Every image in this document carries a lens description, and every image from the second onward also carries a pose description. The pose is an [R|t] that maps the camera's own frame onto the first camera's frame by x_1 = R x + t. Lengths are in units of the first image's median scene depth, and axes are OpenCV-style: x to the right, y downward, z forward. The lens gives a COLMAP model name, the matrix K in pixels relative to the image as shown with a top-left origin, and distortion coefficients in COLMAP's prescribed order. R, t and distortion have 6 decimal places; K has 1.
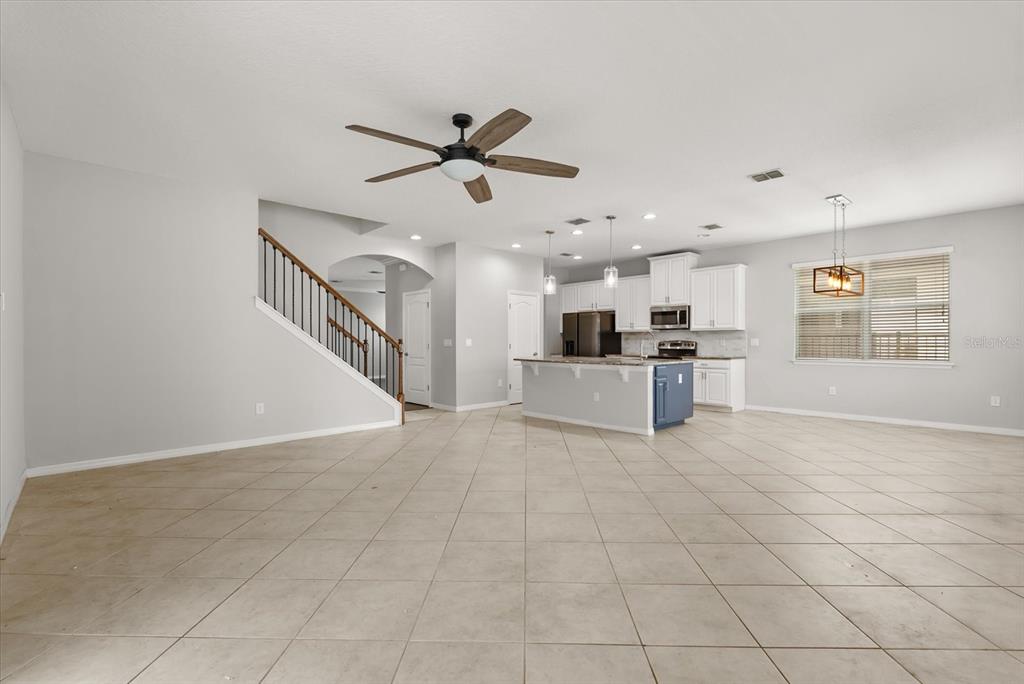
lens RADIAL K [[457.1, 0, 511.4], [0, 457.1, 348.5], [0, 0, 1]] dist [0.001846, 0.000320]
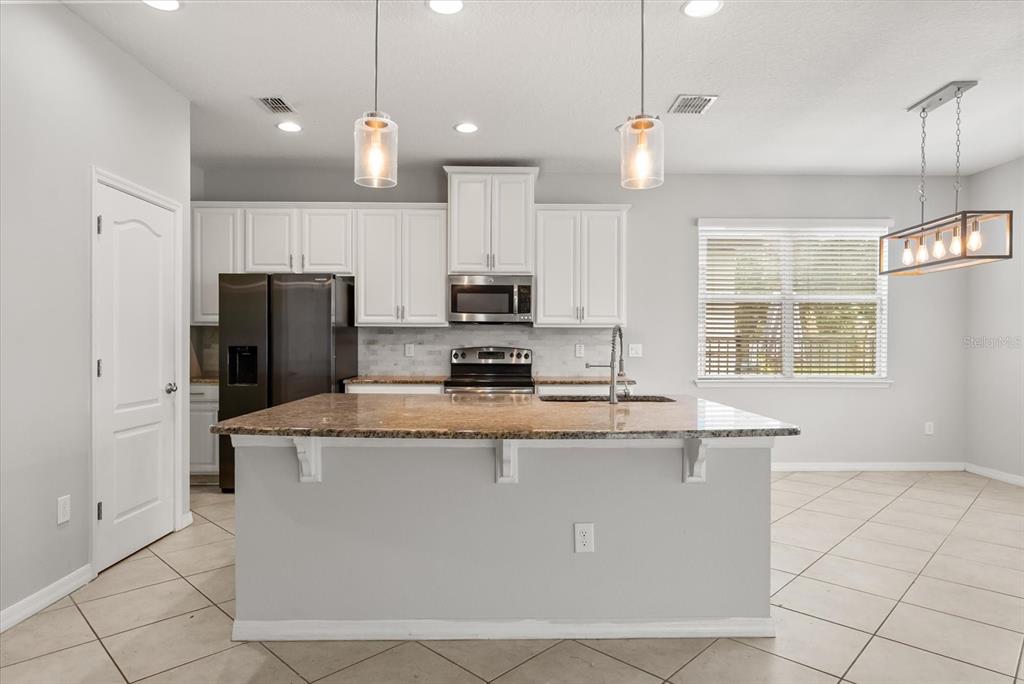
lens RADIAL K [[595.9, 0, 511.4], [0, 595.9, 349.2], [0, 0, 1]] dist [-0.000052, -0.000764]
pose [[0.672723, -0.004718, 0.739879, -0.101308], [0.006217, 0.999980, 0.000724, -0.014911], [-0.739868, 0.004113, 0.672740, 0.555499]]
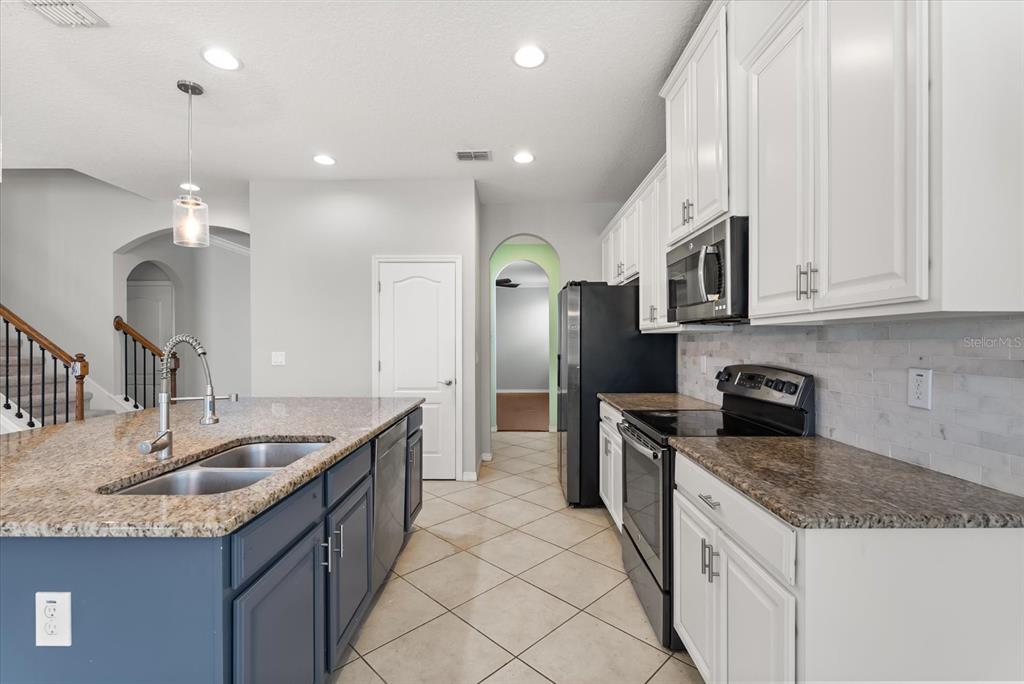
lens RADIAL K [[454.6, 0, 517.7], [0, 454.6, 348.0], [0, 0, 1]] dist [-0.001042, -0.001103]
pose [[0.727466, 0.007419, -0.686104, 0.440566], [-0.008518, 0.999962, 0.001781, -0.026109], [0.686091, 0.004549, 0.727501, 0.721329]]
